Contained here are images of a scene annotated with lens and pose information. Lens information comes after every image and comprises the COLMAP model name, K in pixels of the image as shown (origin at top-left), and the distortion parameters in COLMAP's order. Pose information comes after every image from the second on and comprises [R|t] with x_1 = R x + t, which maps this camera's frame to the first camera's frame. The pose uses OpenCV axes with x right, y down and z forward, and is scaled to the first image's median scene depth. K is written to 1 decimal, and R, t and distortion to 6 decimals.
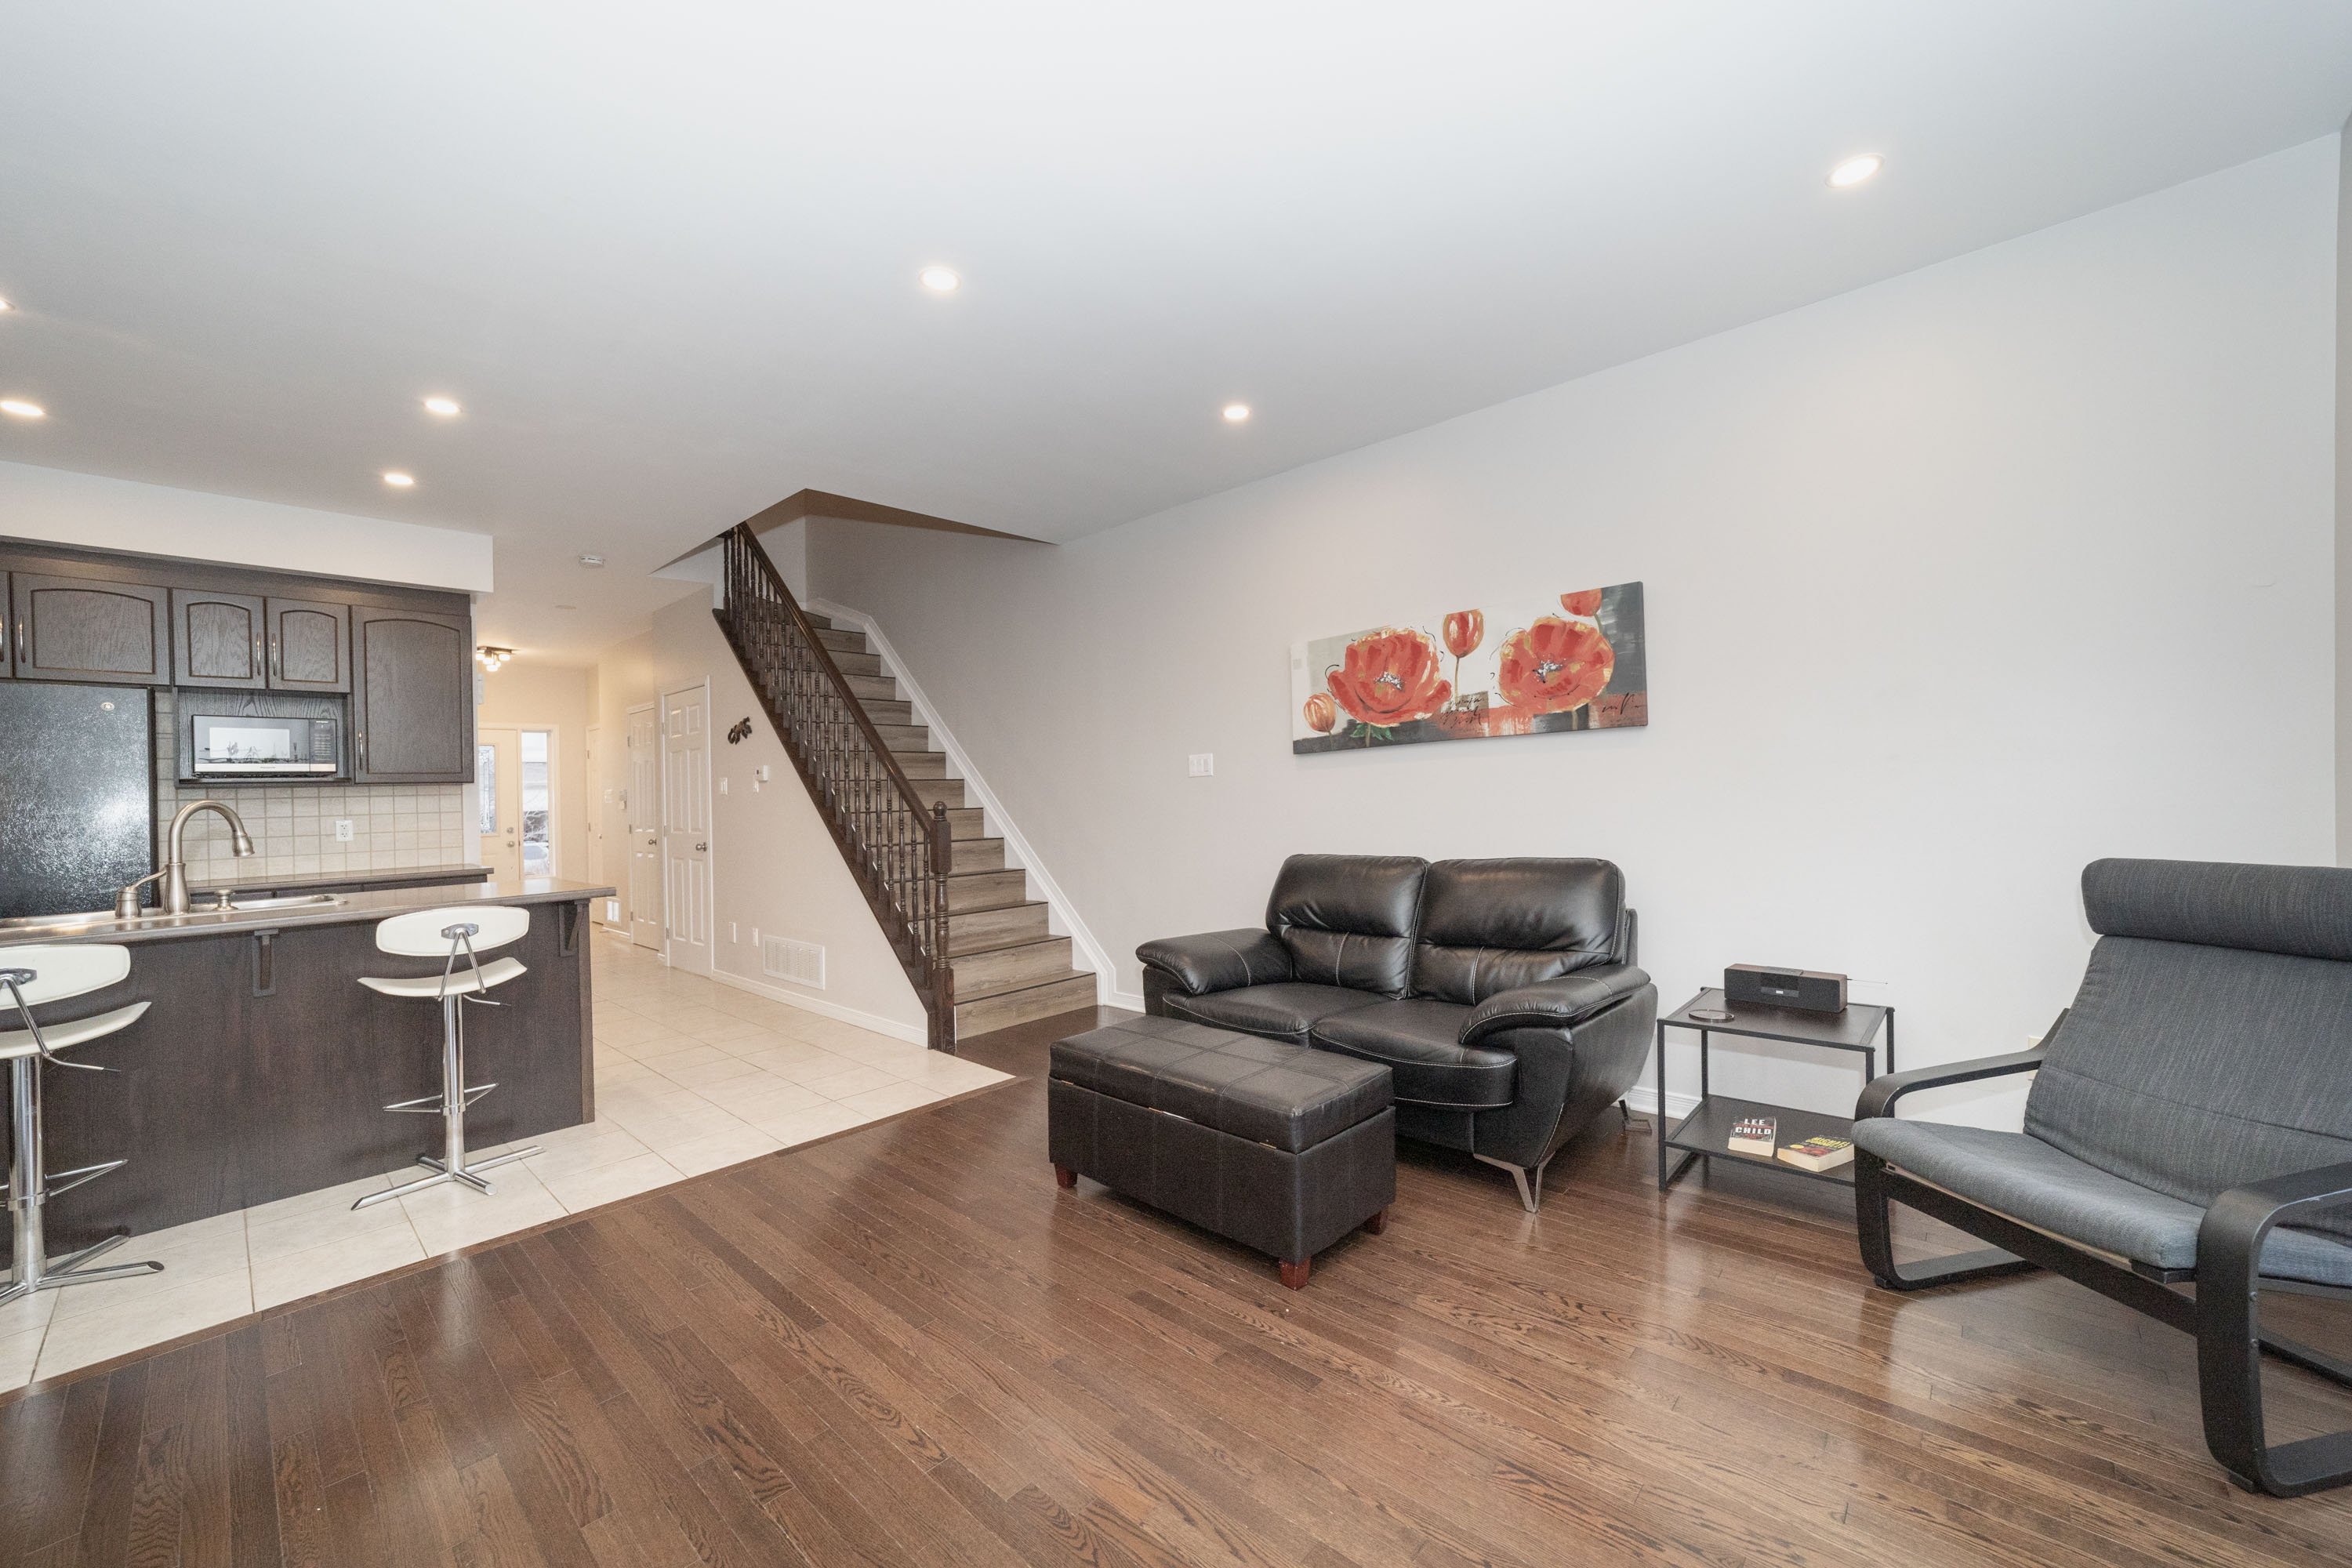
lens RADIAL K [[927.4, 0, 1184.0], [0, 927.4, 780.4], [0, 0, 1]] dist [-0.013873, 0.005593]
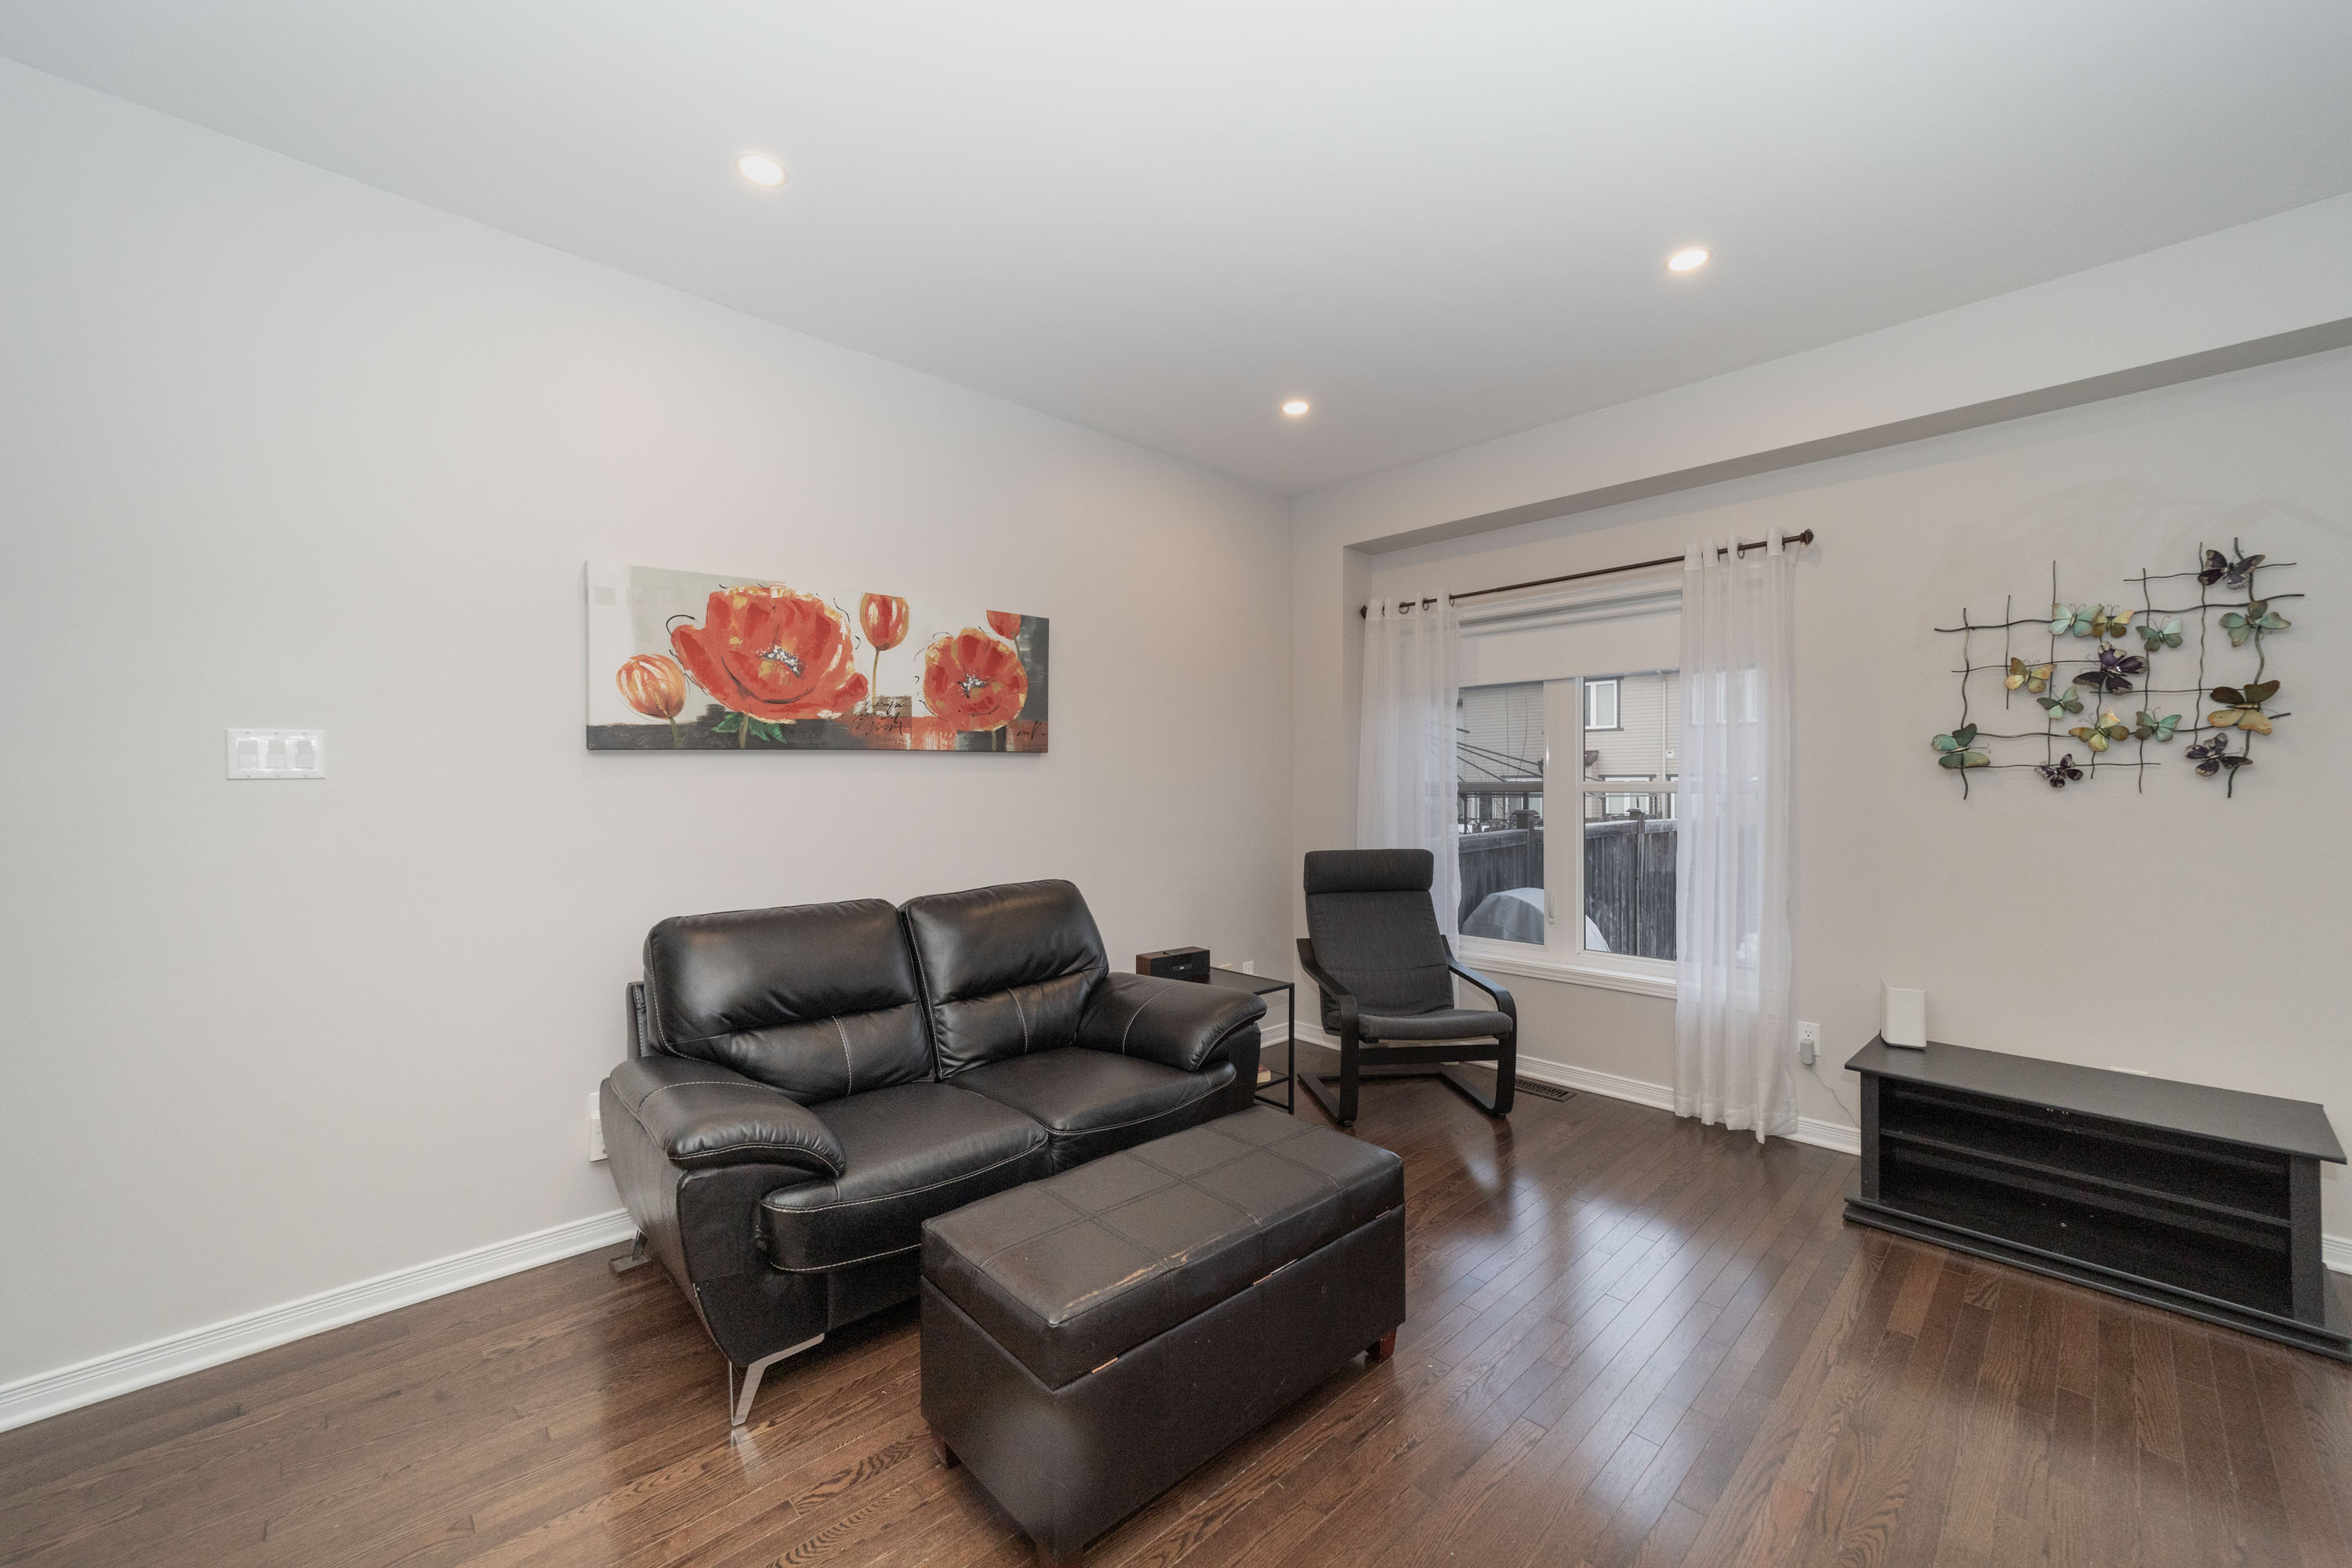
lens RADIAL K [[927.4, 0, 1163.7], [0, 927.4, 769.5], [0, 0, 1]] dist [-0.013873, 0.005593]
pose [[0.059310, 0.041756, 0.997366, -0.498579], [-0.018417, 0.999000, -0.040729, 0.001348], [-0.998070, -0.015953, 0.060020, 0.700865]]
